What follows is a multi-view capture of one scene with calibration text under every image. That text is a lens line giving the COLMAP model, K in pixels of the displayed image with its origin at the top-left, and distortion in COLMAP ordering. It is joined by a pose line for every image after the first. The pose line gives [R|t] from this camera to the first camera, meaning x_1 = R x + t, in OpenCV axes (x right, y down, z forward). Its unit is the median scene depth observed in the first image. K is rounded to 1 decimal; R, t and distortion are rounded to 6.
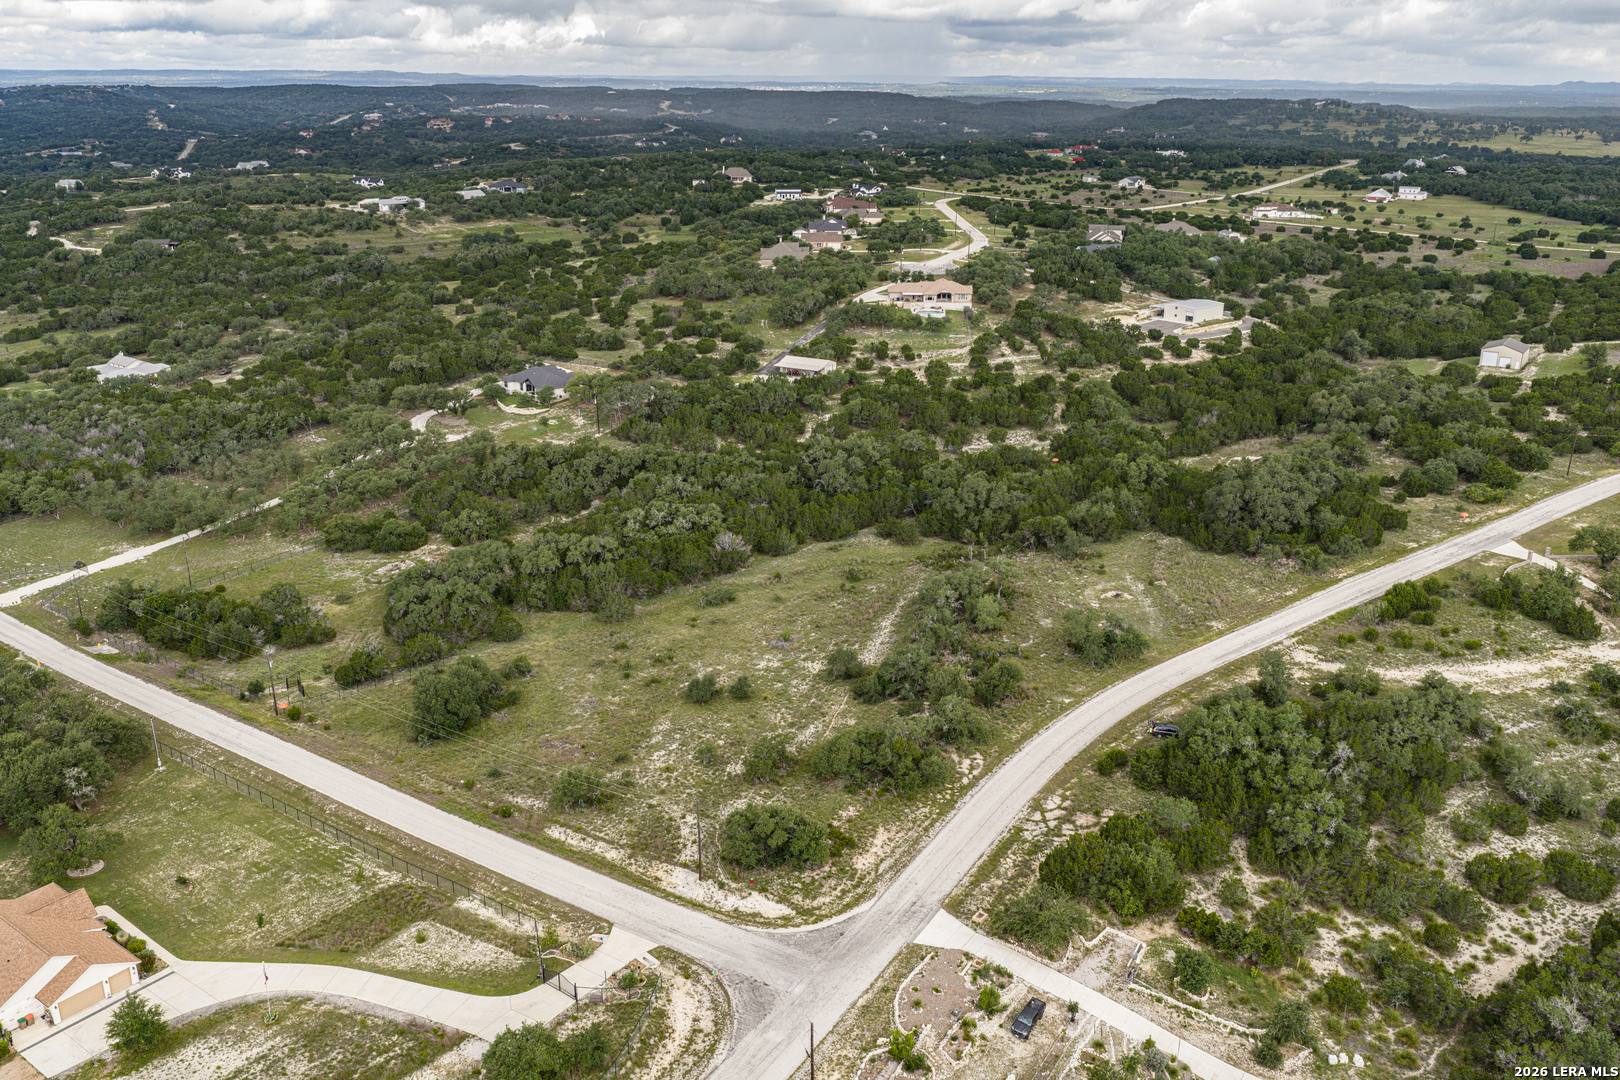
lens RADIAL K [[1340.5, 0, 810.0], [0, 1340.5, 540.0], [0, 0, 1]] dist [0.014081, -0.023677]
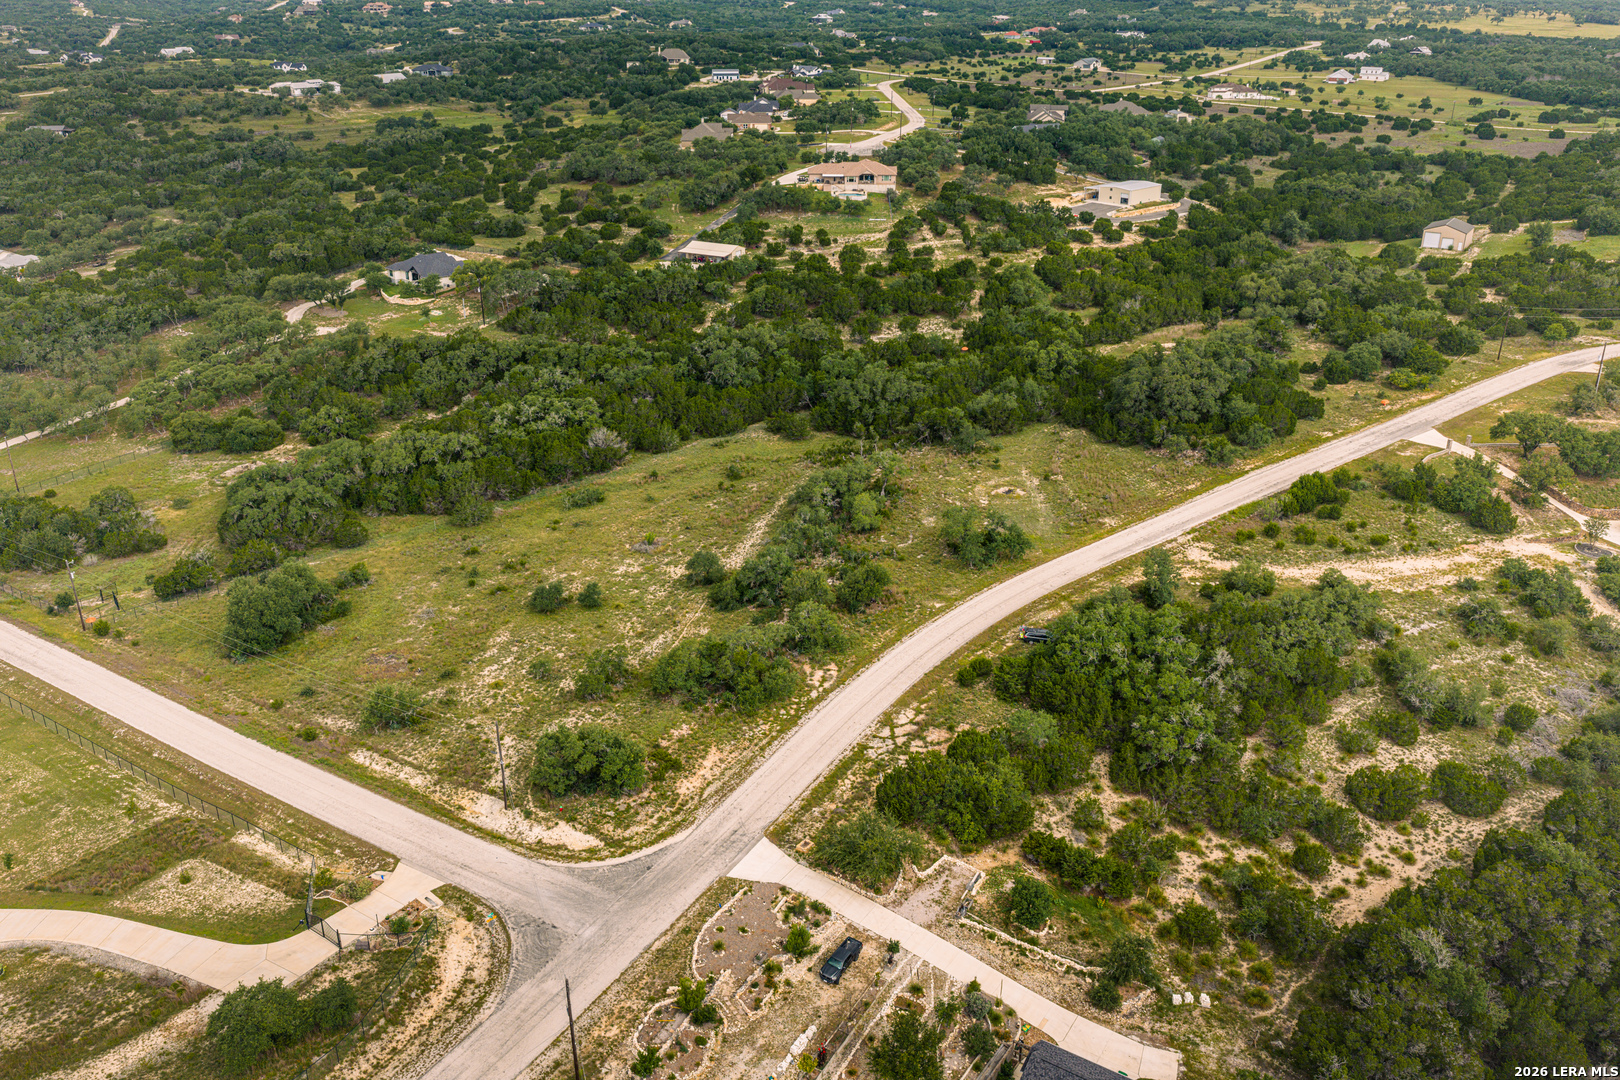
lens RADIAL K [[1340.5, 0, 810.0], [0, 1340.5, 540.0], [0, 0, 1]] dist [0.014081, -0.023677]
pose [[0.999746, -0.010691, 0.019829, 0.092068], [0.009198, 0.997225, 0.073875, 0.006347], [-0.020564, -0.073673, 0.997070, 0.090330]]
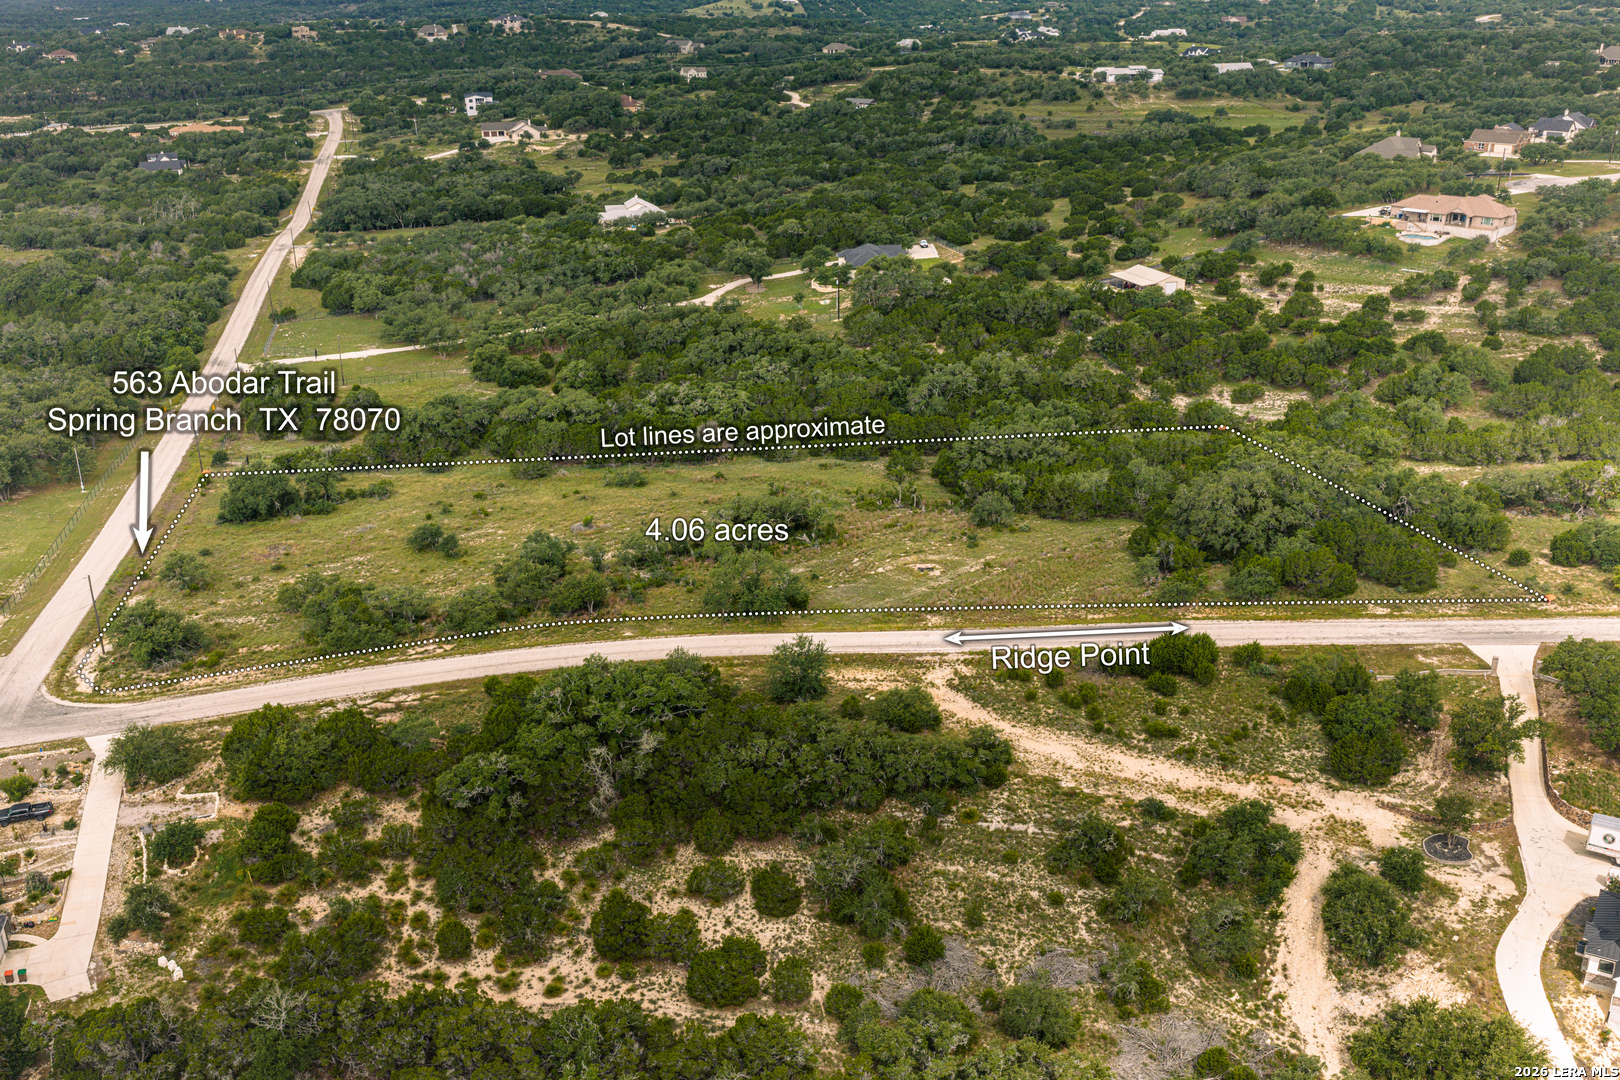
lens RADIAL K [[1569.6, 0, 810.1], [0, 1569.6, 626.5], [0, 0, 1]] dist [0.018000, -0.031182]
pose [[0.755293, 0.254661, -0.603888, 0.952584], [-0.204855, 0.966986, 0.151564, -0.065555], [0.622549, 0.009235, 0.782526, 0.309657]]
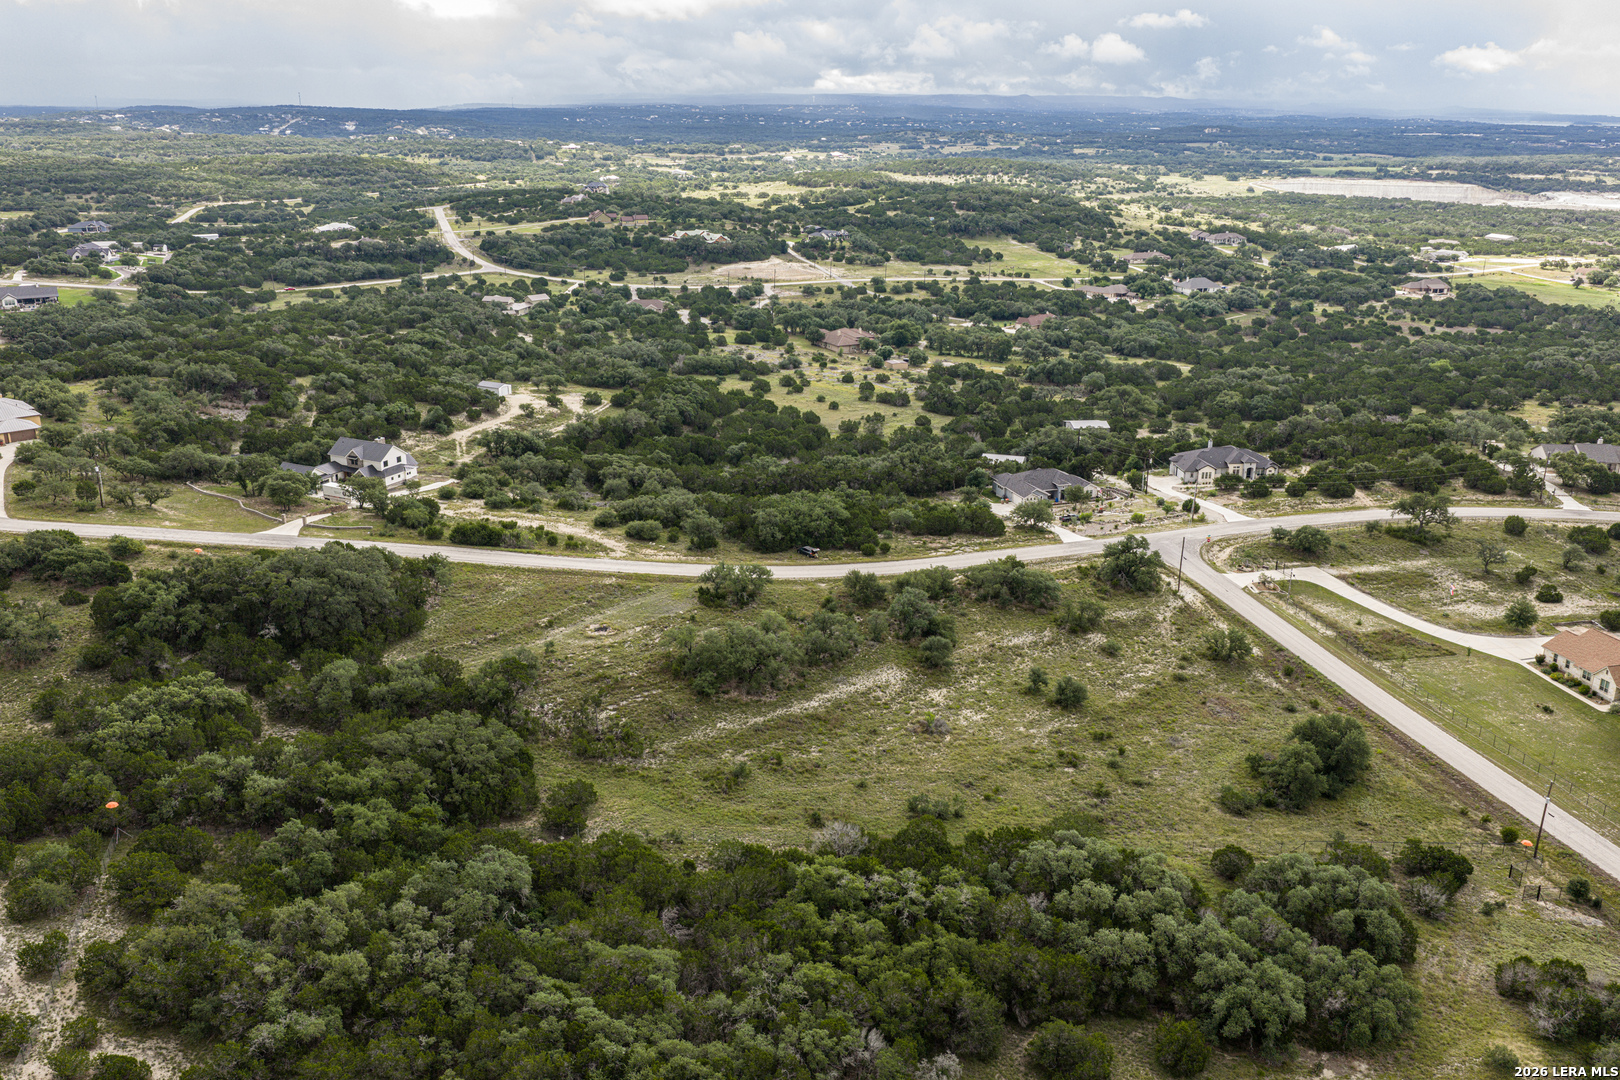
lens RADIAL K [[1340.5, 0, 810.0], [0, 1340.5, 540.0], [0, 0, 1]] dist [0.014081, -0.023677]
pose [[-0.802088, -0.199271, 0.562979, -0.529044], [0.185558, 0.812873, 0.552092, -0.650346], [-0.567646, 0.547292, -0.615020, 1.884171]]
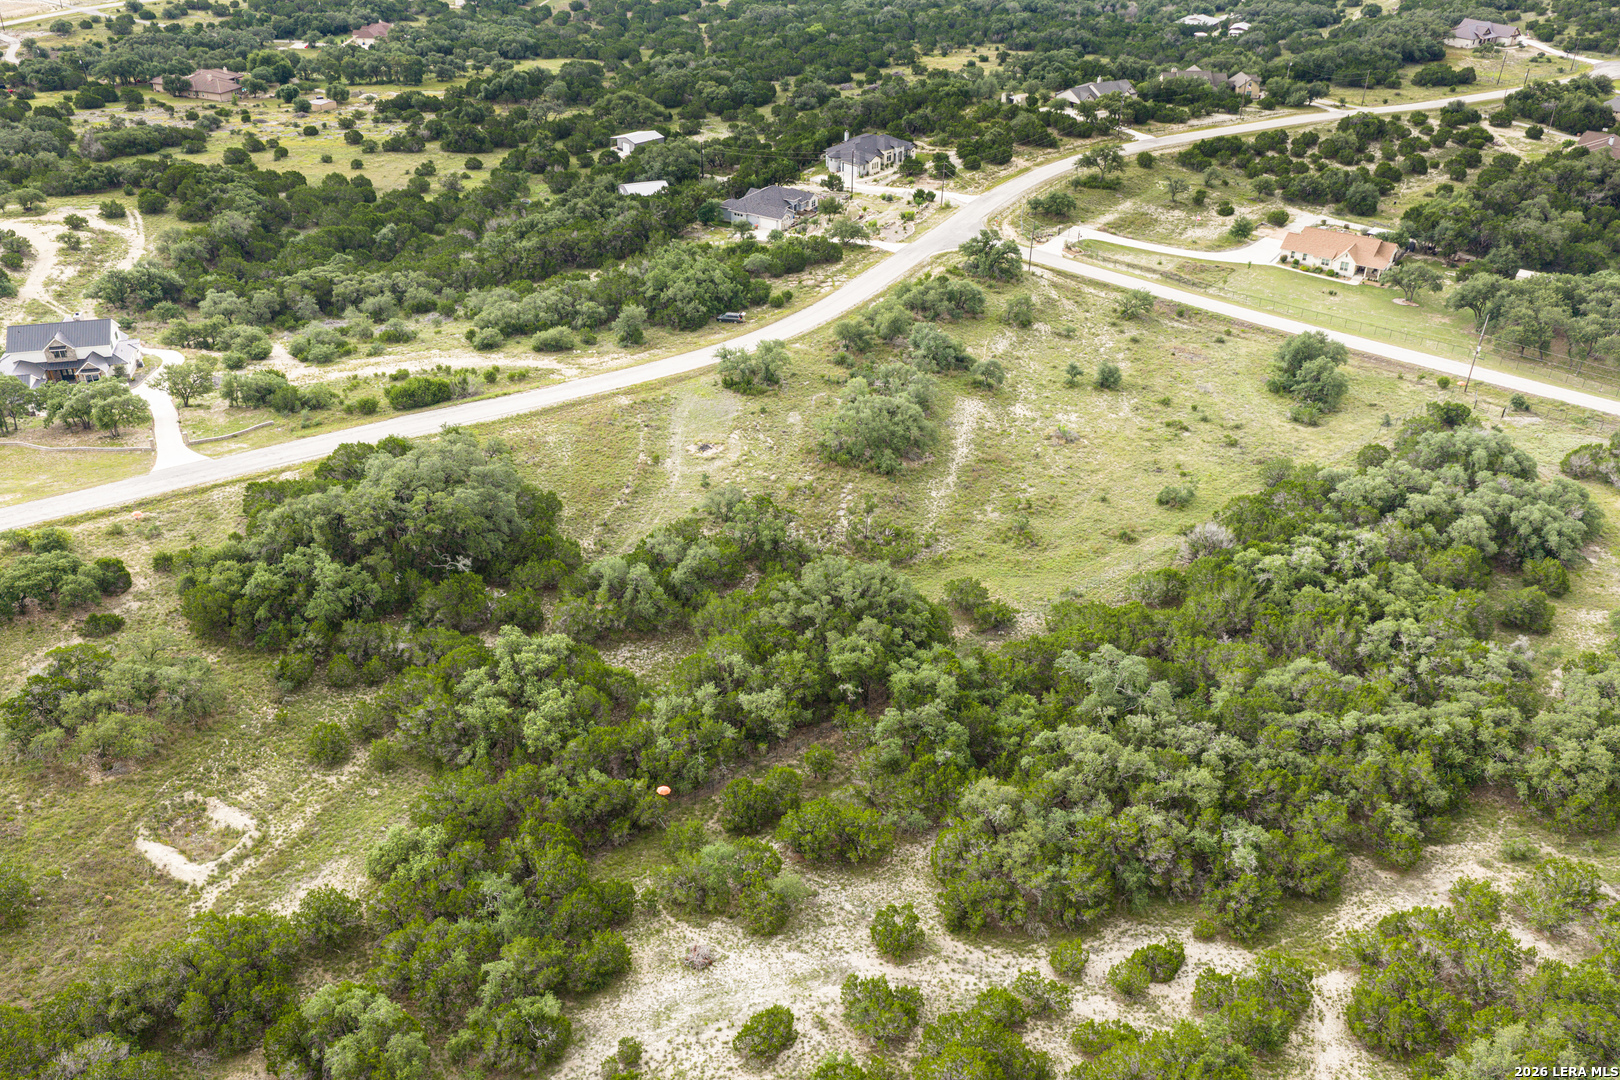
lens RADIAL K [[1340.5, 0, 810.0], [0, 1340.5, 540.0], [0, 0, 1]] dist [0.014081, -0.023677]
pose [[-0.998594, 0.018847, -0.049547, 0.262978], [-0.025959, 0.641065, 0.767047, -0.757197], [0.046220, 0.767255, -0.639675, 2.064638]]
